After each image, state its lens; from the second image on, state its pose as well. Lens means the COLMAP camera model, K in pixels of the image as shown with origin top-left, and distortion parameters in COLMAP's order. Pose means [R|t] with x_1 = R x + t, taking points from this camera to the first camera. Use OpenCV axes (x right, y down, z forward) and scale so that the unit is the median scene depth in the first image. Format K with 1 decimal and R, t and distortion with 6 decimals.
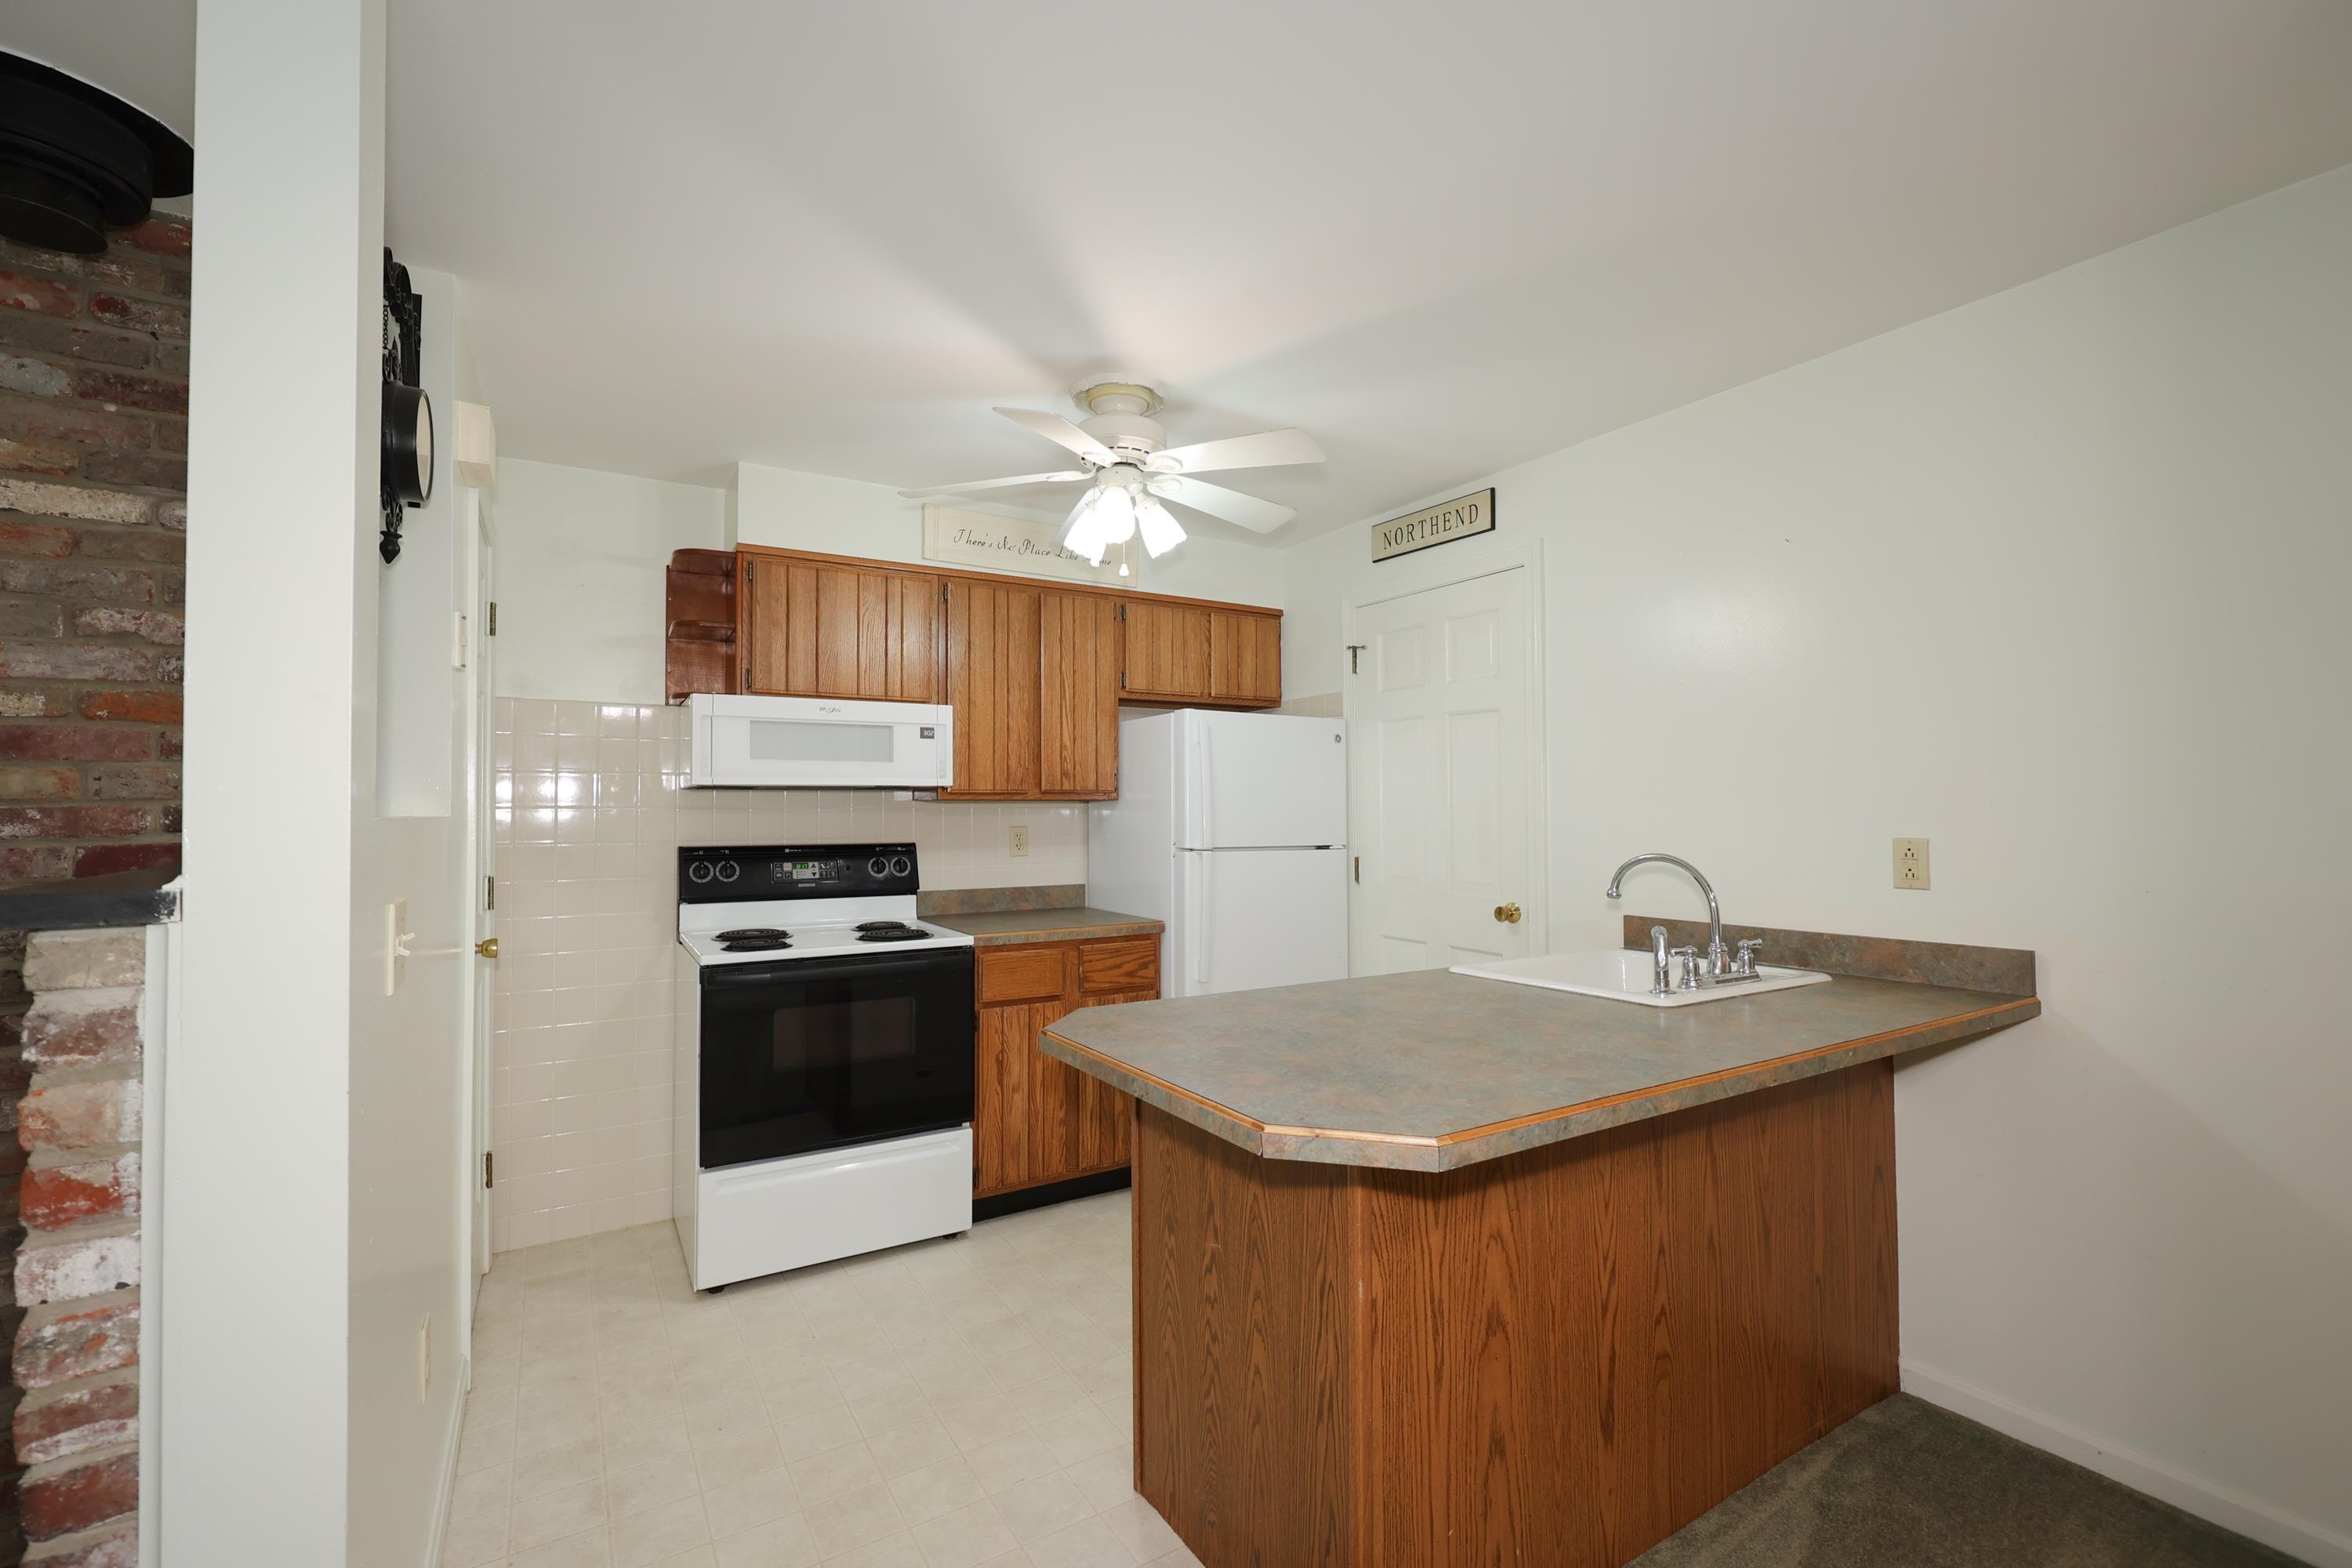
lens RADIAL K [[967.0, 0, 1181.4], [0, 967.0, 790.5], [0, 0, 1]] dist [0.001685, -0.000042]
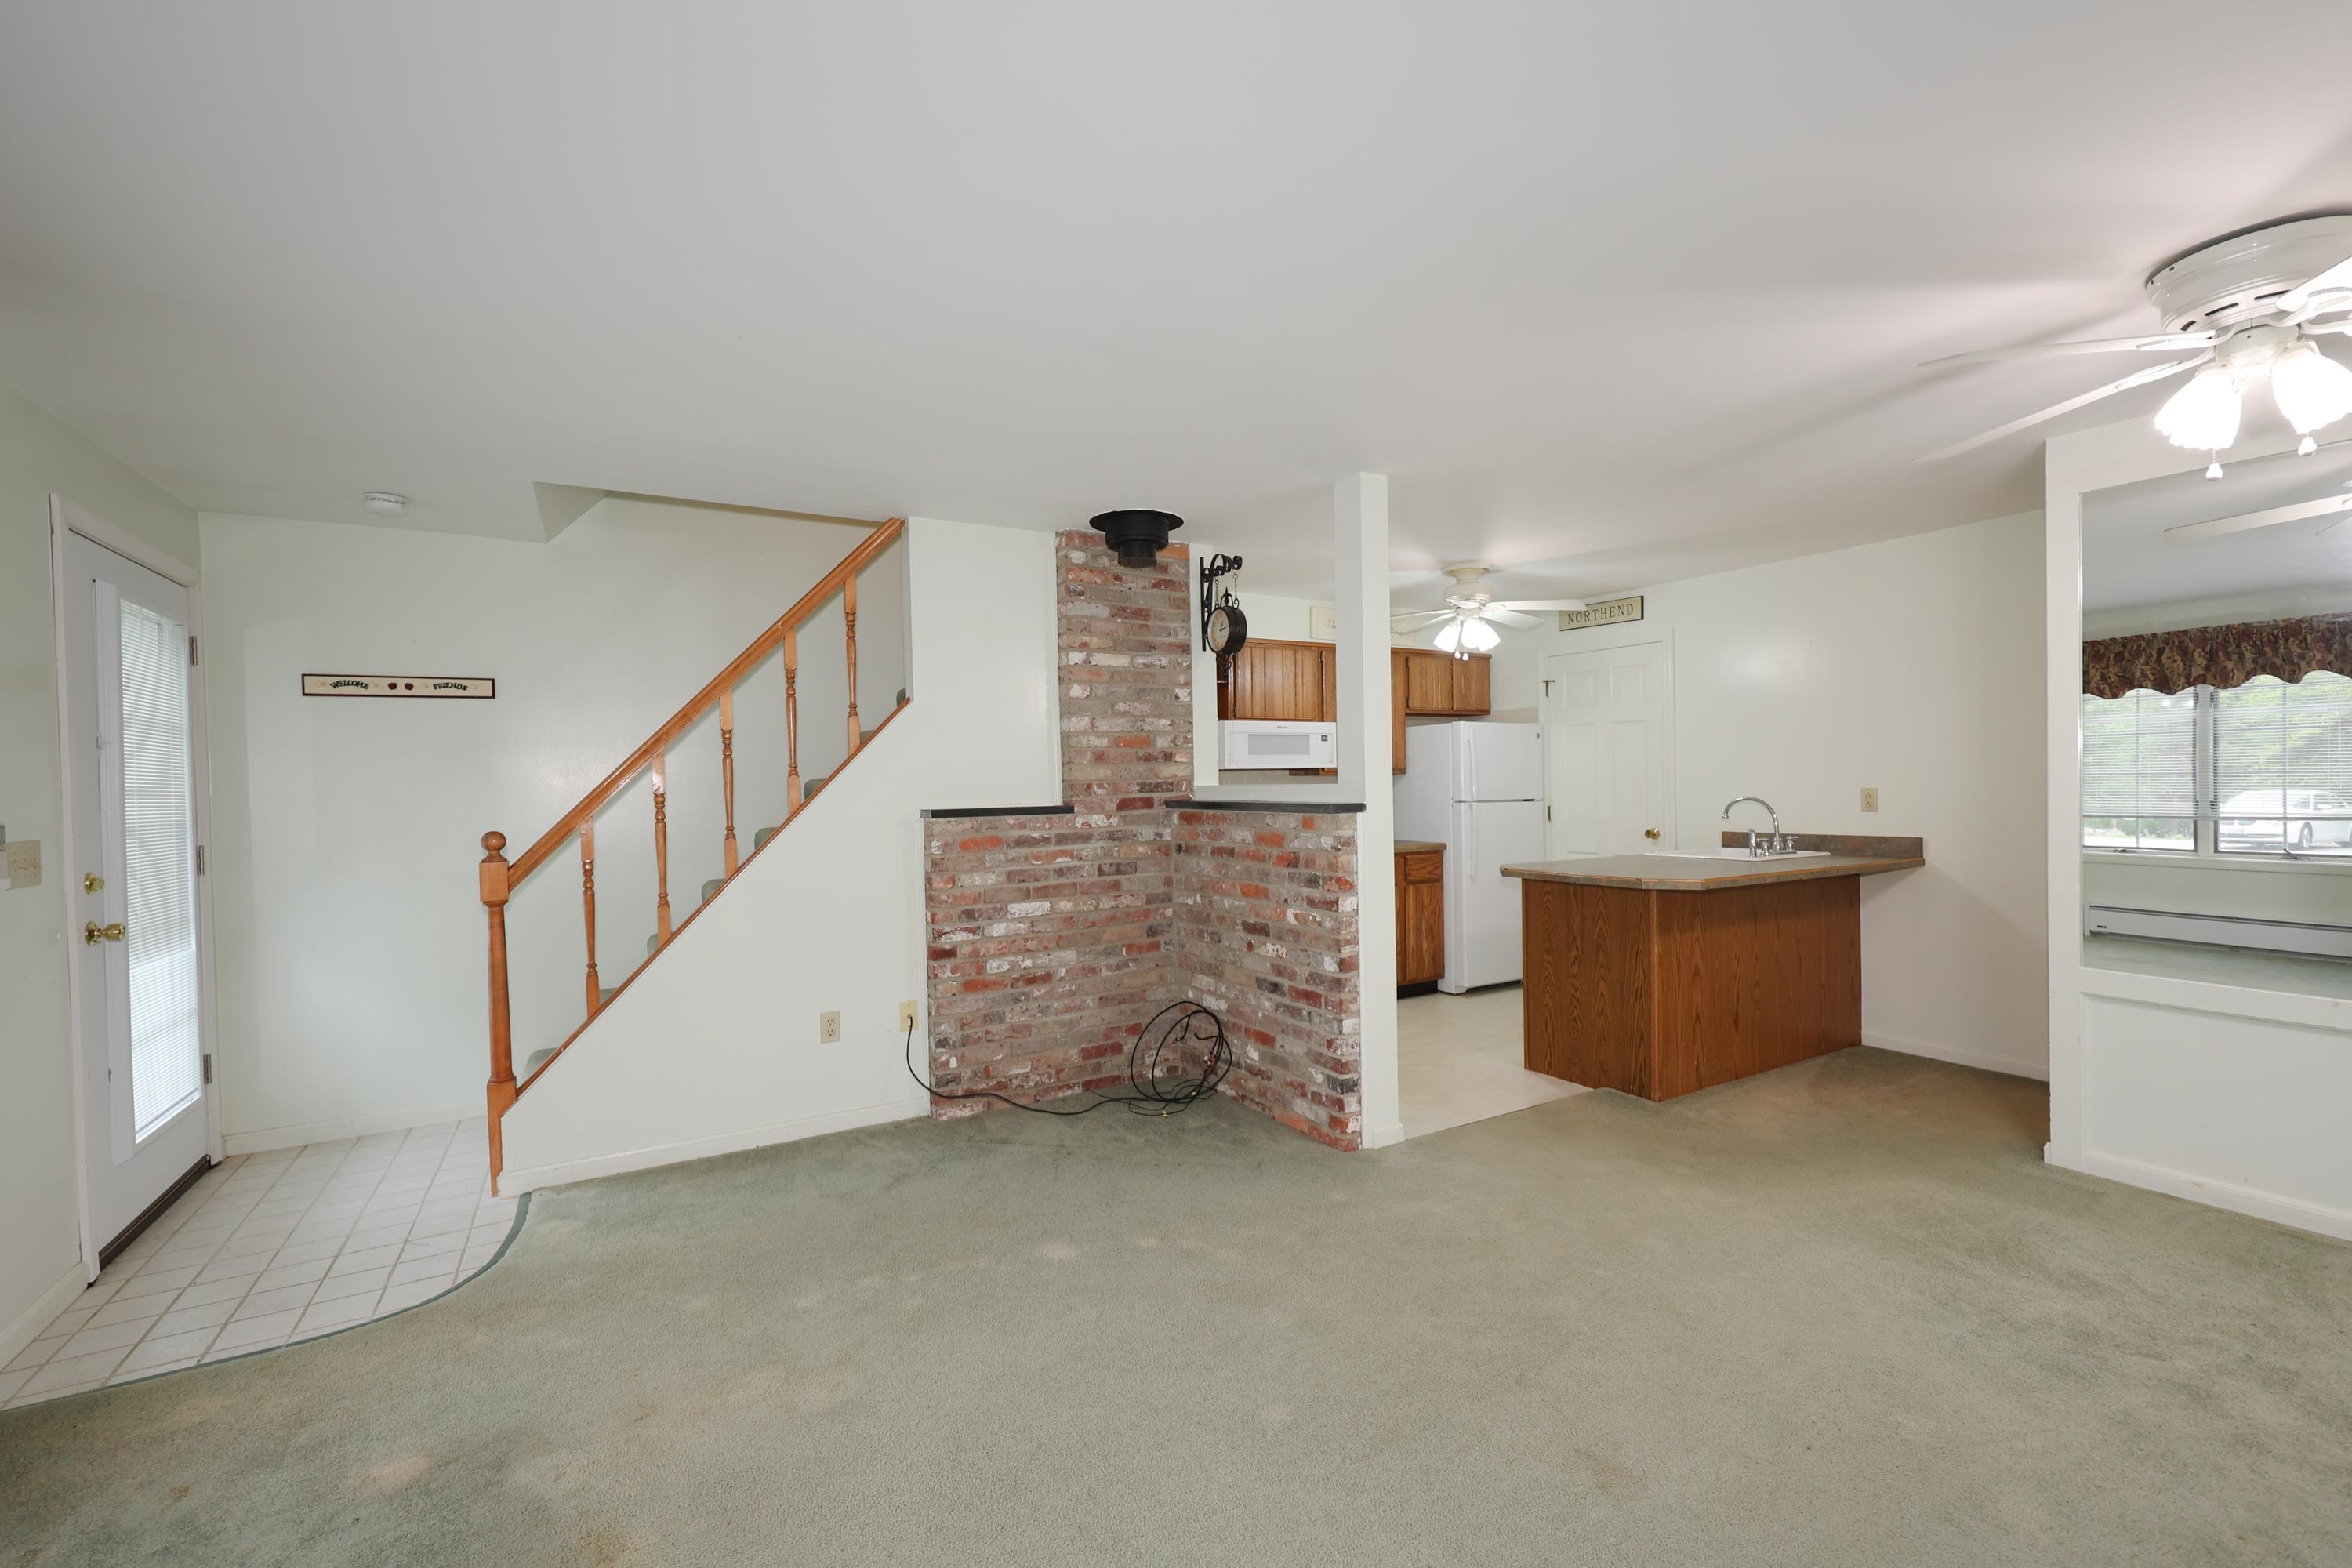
lens RADIAL K [[967.0, 0, 1171.6], [0, 967.0, 787.4], [0, 0, 1]] dist [0.001685, -0.000042]
pose [[0.999722, -0.012235, -0.020174, -0.649311], [0.012764, 0.999573, 0.026288, -0.023632], [0.019844, -0.026538, 0.999451, -1.021692]]
